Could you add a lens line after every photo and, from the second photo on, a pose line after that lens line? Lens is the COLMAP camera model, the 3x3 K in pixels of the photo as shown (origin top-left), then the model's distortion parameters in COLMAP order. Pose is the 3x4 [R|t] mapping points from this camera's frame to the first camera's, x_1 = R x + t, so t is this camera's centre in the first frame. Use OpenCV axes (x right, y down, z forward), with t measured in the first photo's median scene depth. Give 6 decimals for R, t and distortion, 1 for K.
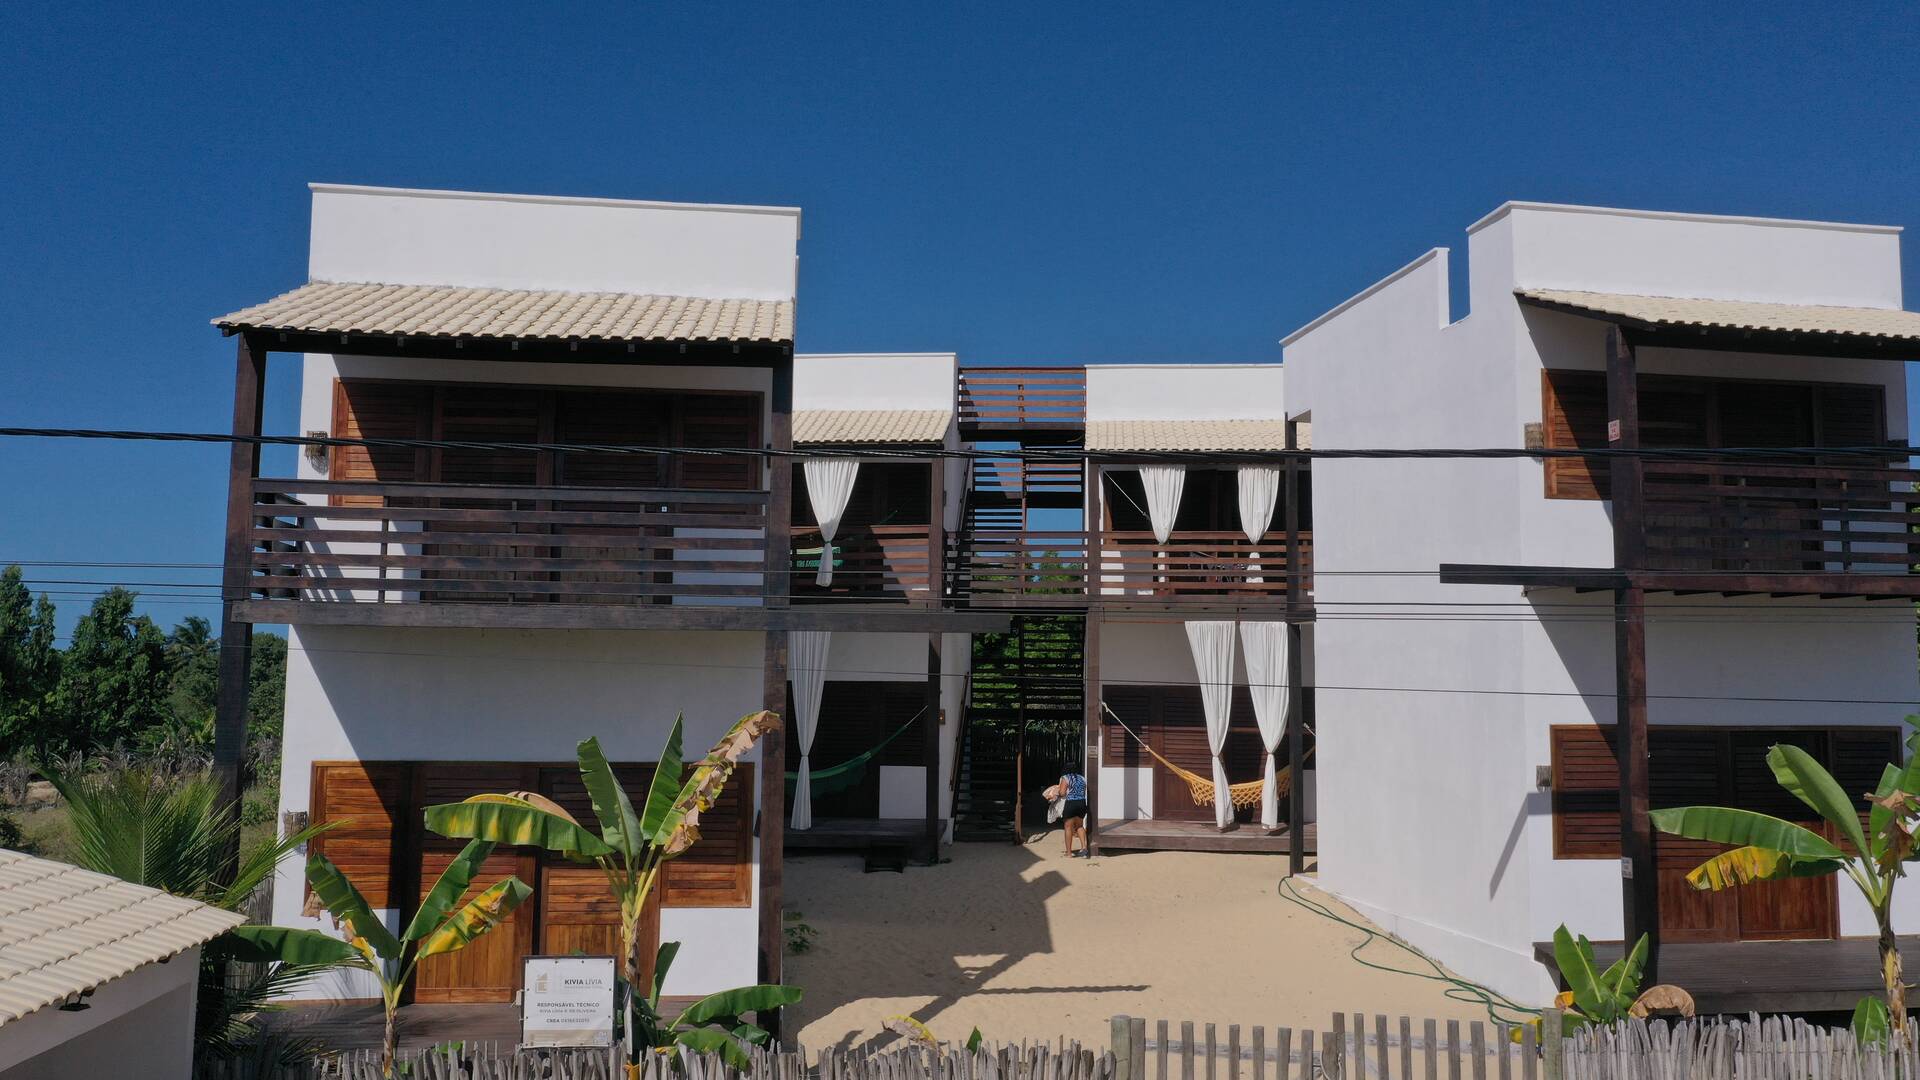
lens RADIAL K [[1527.4, 0, 960.0], [0, 1527.4, 540.0], [0, 0, 1]] dist [0.005881, 0.000886]
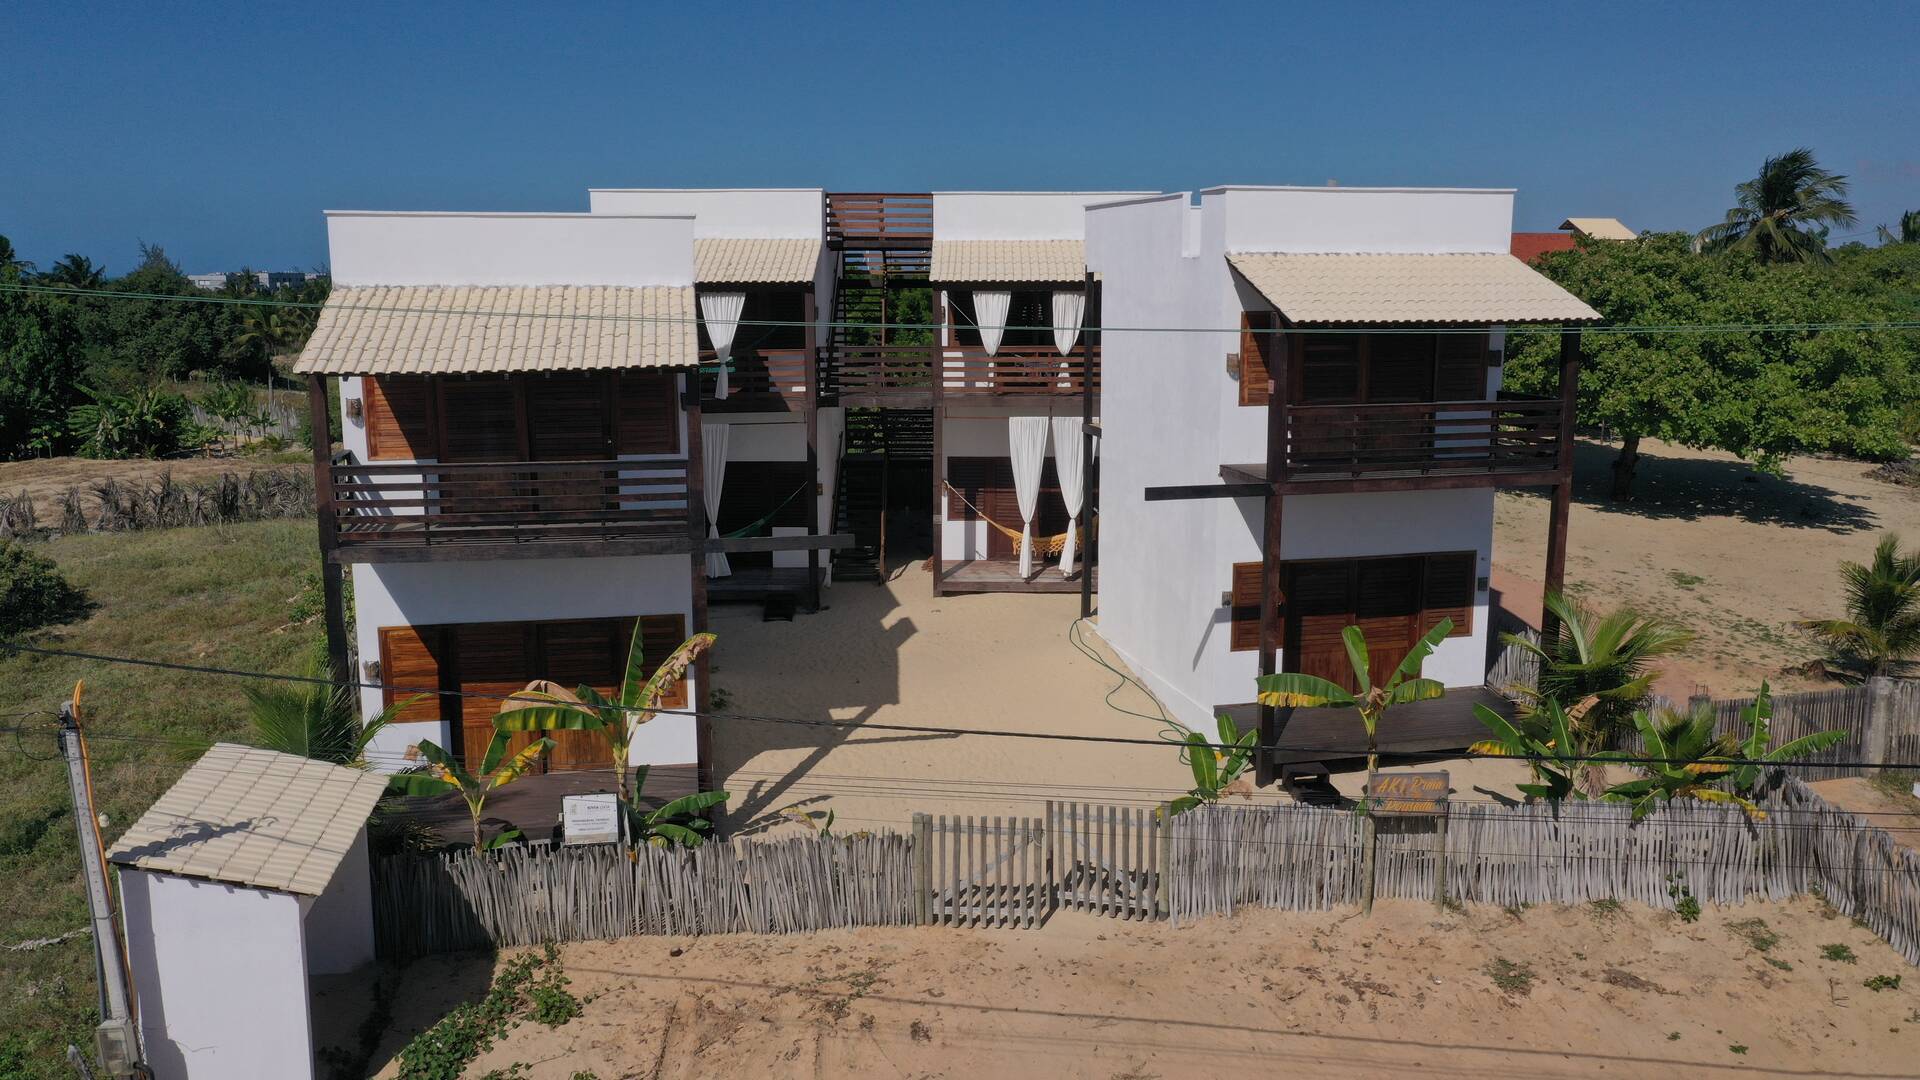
lens RADIAL K [[1526.9, 0, 959.1], [0, 1526.9, 538.3], [0, 0, 1]] dist [0.004041, 0.001530]
pose [[0.997540, -0.023884, 0.065909, 0.022449], [0.005236, 0.962932, 0.269692, -0.220037], [-0.069907, -0.268683, 0.960688, -0.277125]]
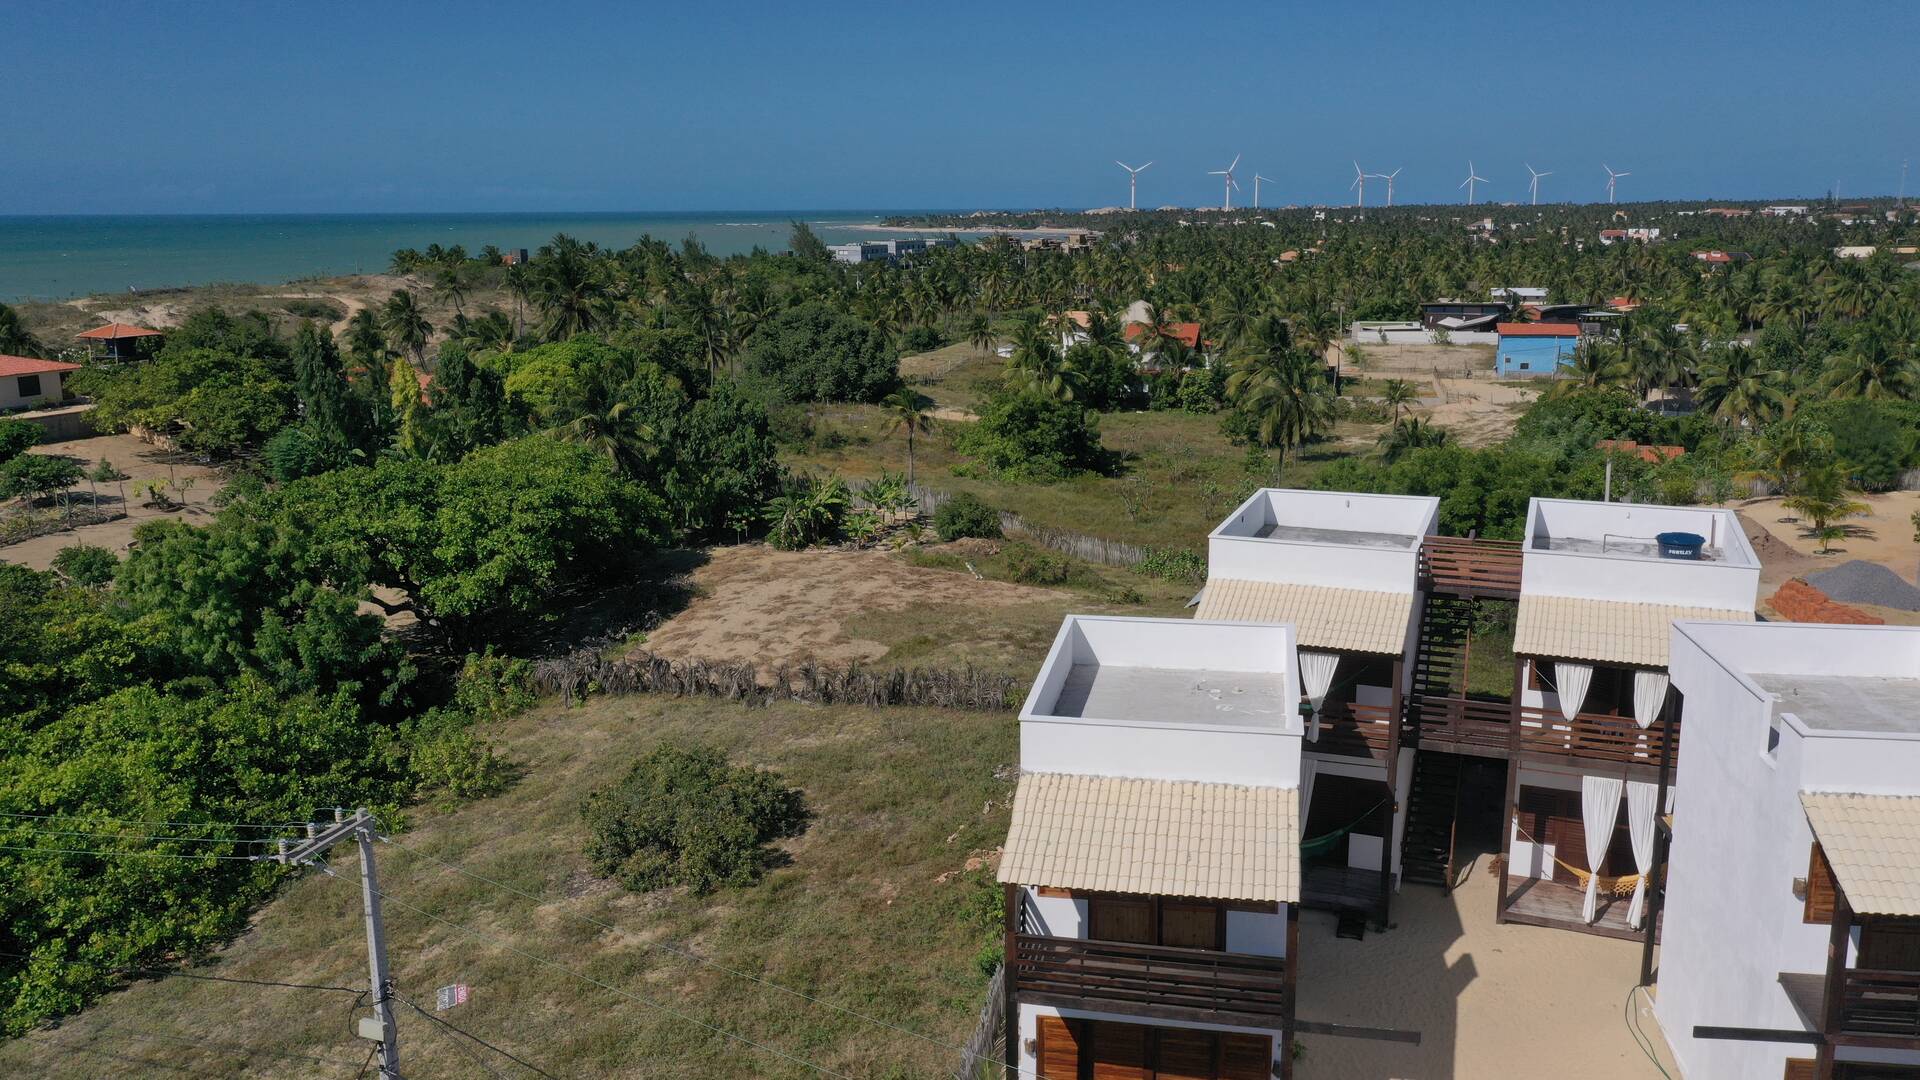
lens RADIAL K [[1524.9, 0, 960.0], [0, 1524.9, 540.0], [0, 0, 1]] dist [0.008002, 0.000019]
pose [[0.953627, 0.044381, -0.297701, 0.015541], [0.050684, 0.951268, 0.304170, -0.673854], [0.296693, -0.305154, 0.904906, -0.379068]]
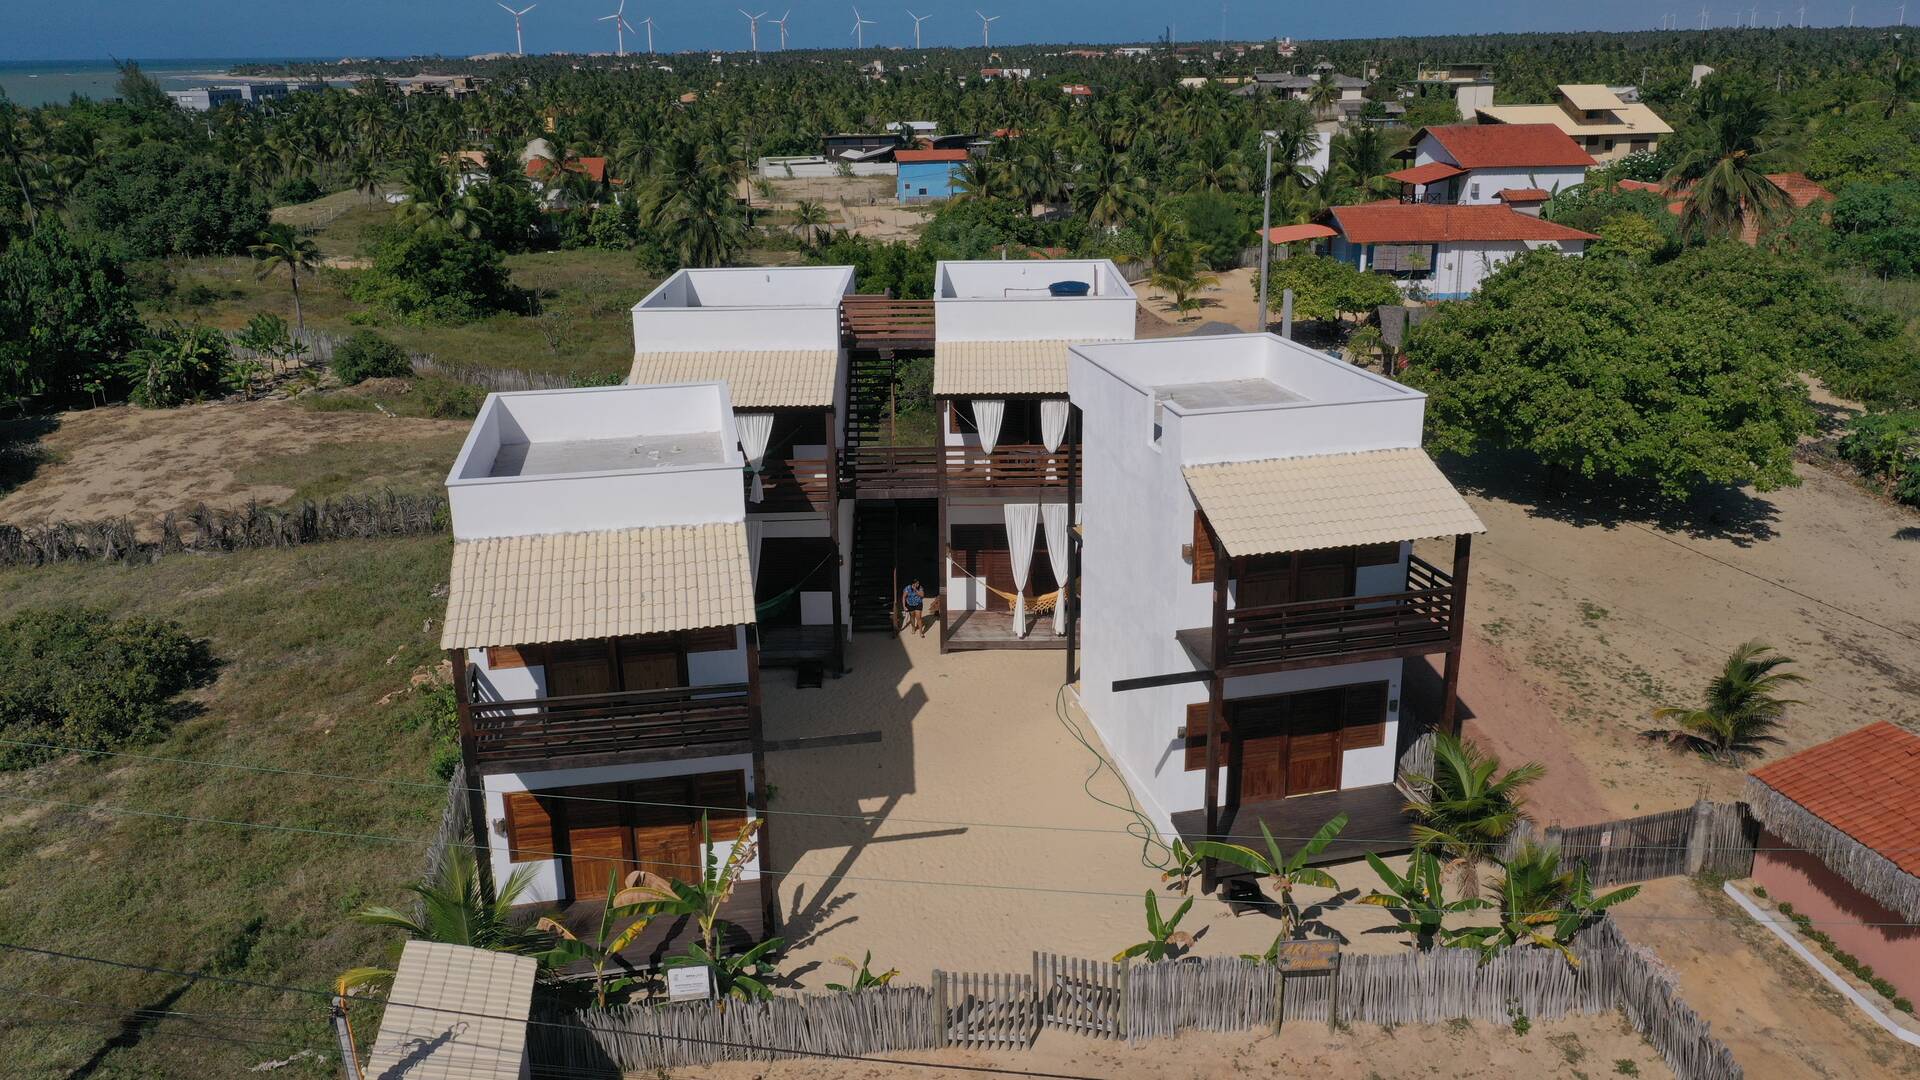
lens RADIAL K [[1526.9, 0, 959.1], [0, 1526.9, 538.3], [0, 0, 1]] dist [0.004041, 0.001530]
pose [[0.997066, -0.046587, 0.060739, 0.015780], [0.018186, 0.914921, 0.403223, -0.581540], [-0.074356, -0.400935, 0.913084, -0.395226]]
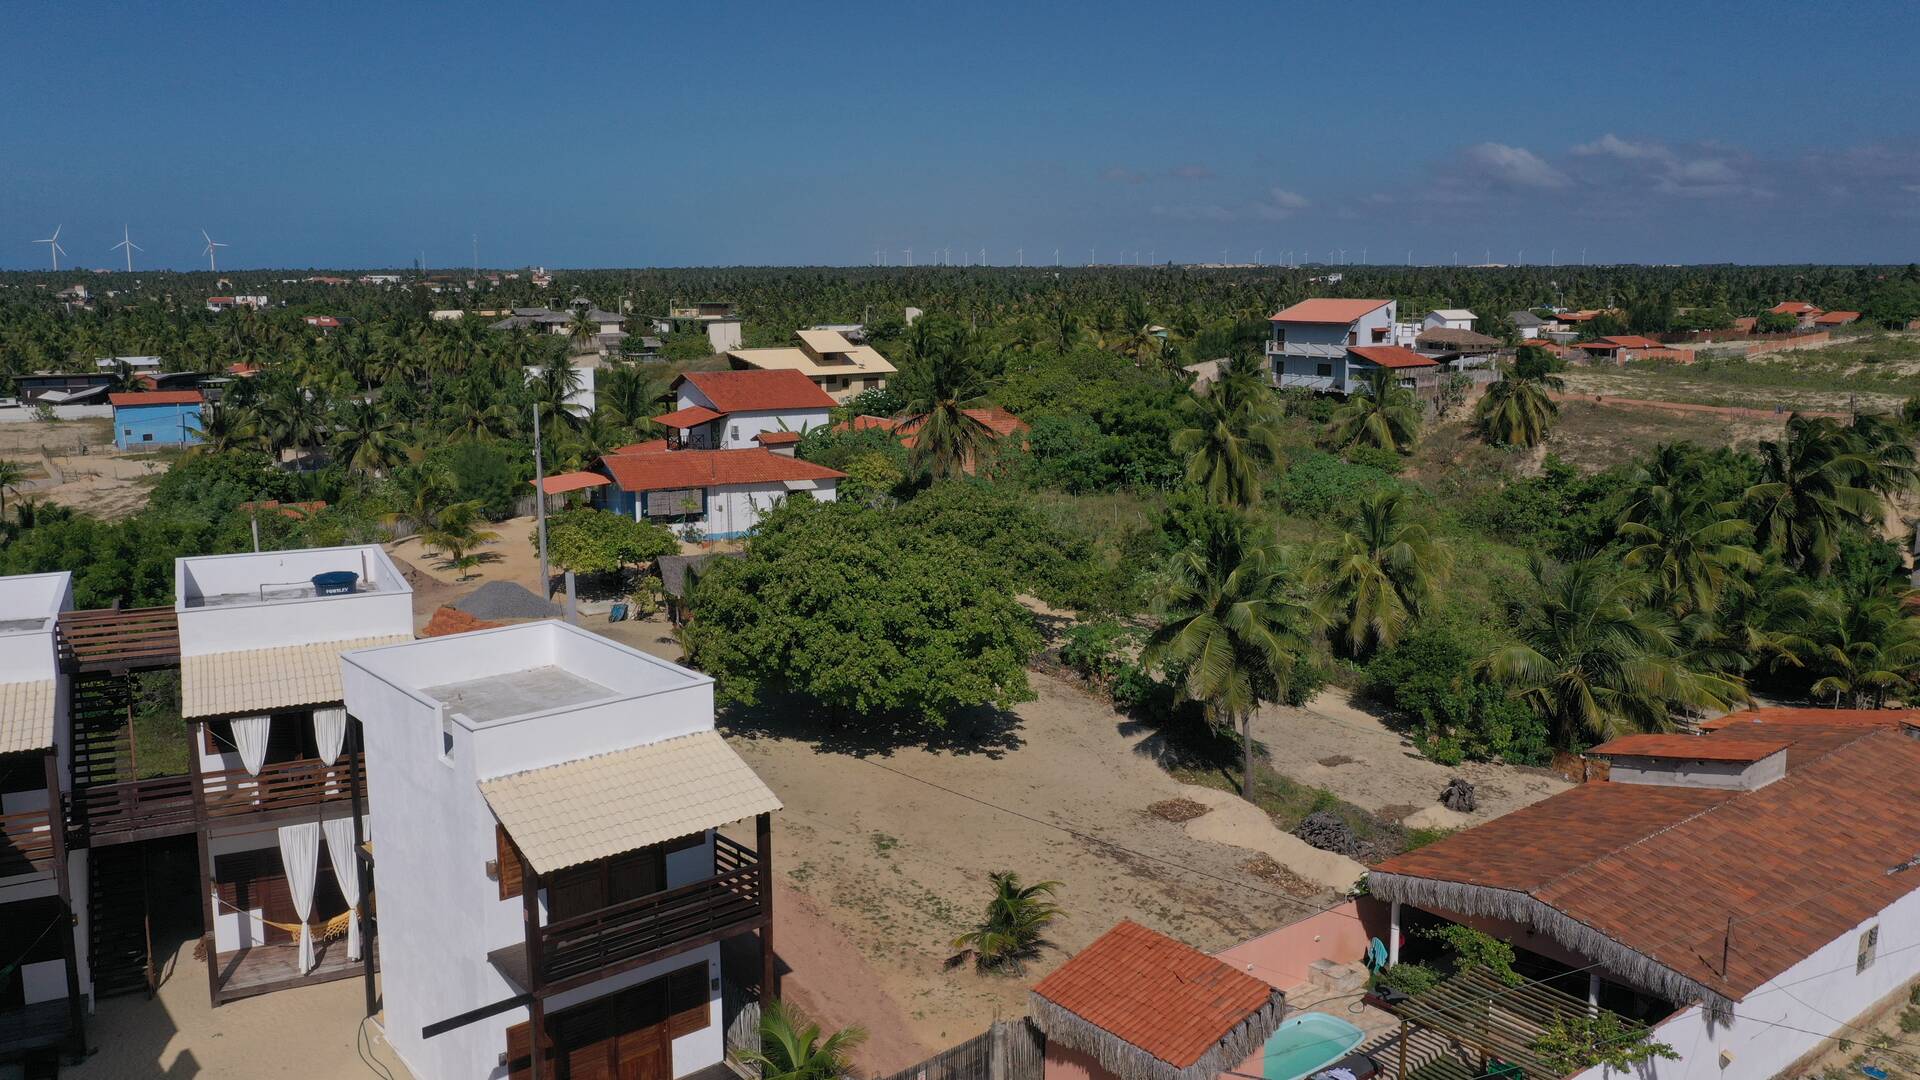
lens RADIAL K [[1527.4, 0, 960.0], [0, 1527.4, 540.0], [0, 0, 1]] dist [0.005881, 0.000886]
pose [[0.858994, -0.100894, 0.501945, 0.015838], [-0.042487, 0.962962, 0.266269, -0.651771], [-0.510219, -0.250050, 0.822892, -0.386639]]
